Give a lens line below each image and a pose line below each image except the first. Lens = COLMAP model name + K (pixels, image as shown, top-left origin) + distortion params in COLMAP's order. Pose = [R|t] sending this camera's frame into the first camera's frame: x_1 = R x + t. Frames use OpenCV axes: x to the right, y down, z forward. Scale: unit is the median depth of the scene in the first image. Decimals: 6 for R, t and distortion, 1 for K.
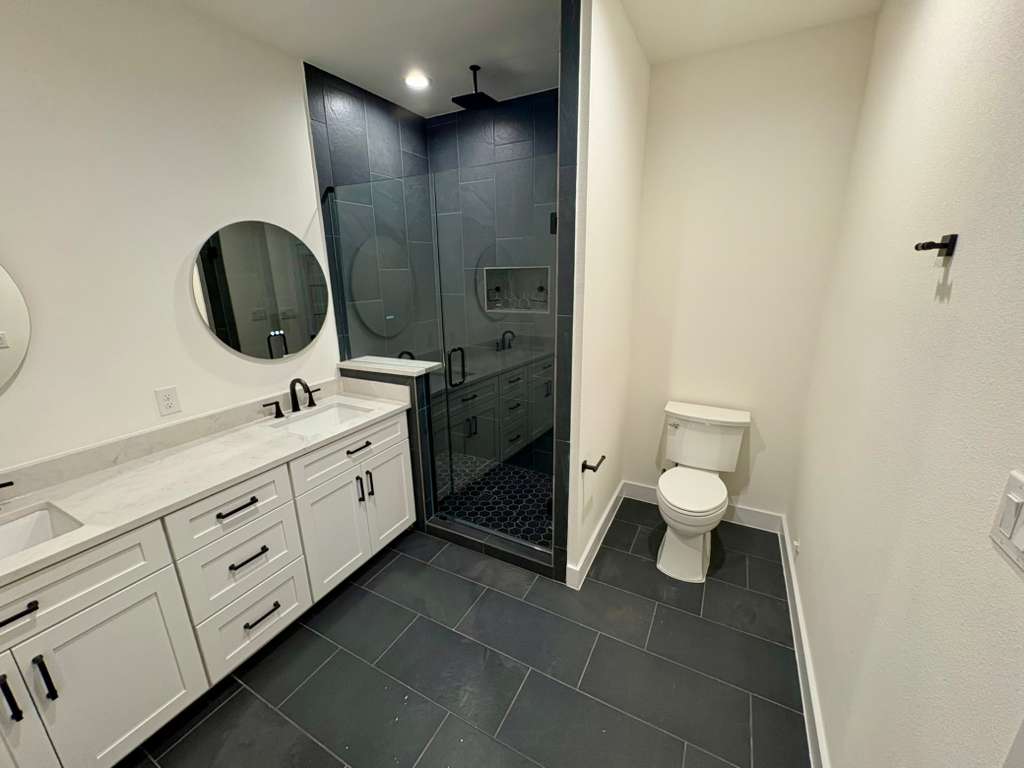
lens RADIAL K [[408.9, 0, 512.0], [0, 408.9, 384.0], [0, 0, 1]] dist [0.001060, 0.000542]
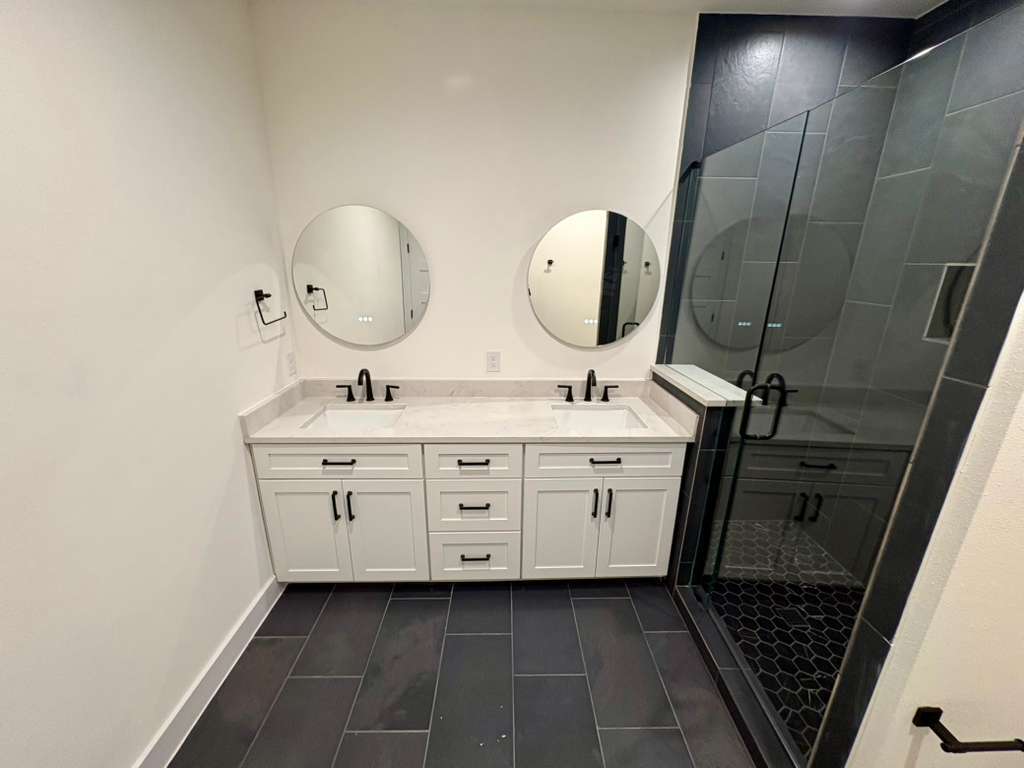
lens RADIAL K [[408.9, 0, 512.0], [0, 408.9, 384.0], [0, 0, 1]] dist [0.001060, 0.000542]
pose [[0.493003, 0.275413, -0.825285, 0.200774], [-0.254906, 0.952671, 0.165651, -0.092741], [0.831848, 0.128704, 0.539874, 0.303109]]
